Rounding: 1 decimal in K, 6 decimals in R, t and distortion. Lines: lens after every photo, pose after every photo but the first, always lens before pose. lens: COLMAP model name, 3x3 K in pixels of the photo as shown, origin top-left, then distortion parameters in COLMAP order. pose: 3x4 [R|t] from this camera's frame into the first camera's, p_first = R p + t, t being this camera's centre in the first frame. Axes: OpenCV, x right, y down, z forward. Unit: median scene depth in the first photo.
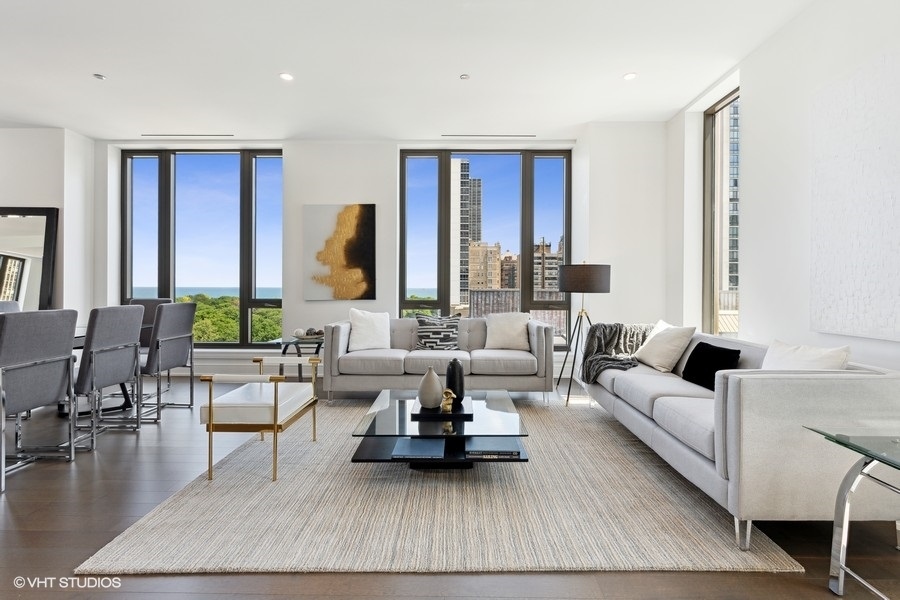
lens RADIAL K [[410.3, 0, 459.4], [0, 410.3, 288.7], [0, 0, 1]] dist [-0.001894, -0.000273]
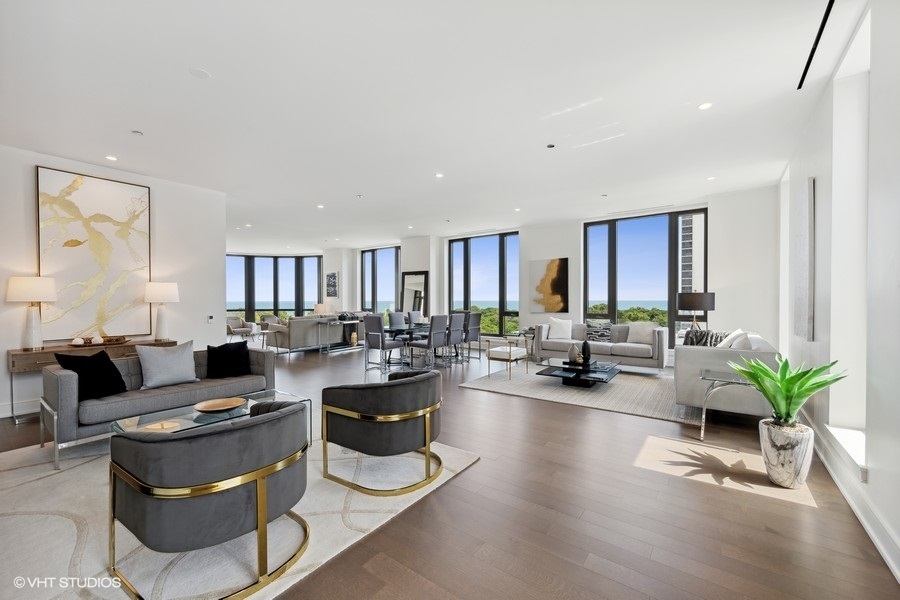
lens RADIAL K [[362.0, 0, 450.0], [0, 362.0, 300.0], [0, 0, 1]] dist [-0.001485, -0.000098]
pose [[0.808963, -0.006684, -0.587822, 0.312432], [0.004392, 0.999976, -0.005326, -0.022778], [0.587844, 0.001727, 0.808973, -0.573432]]
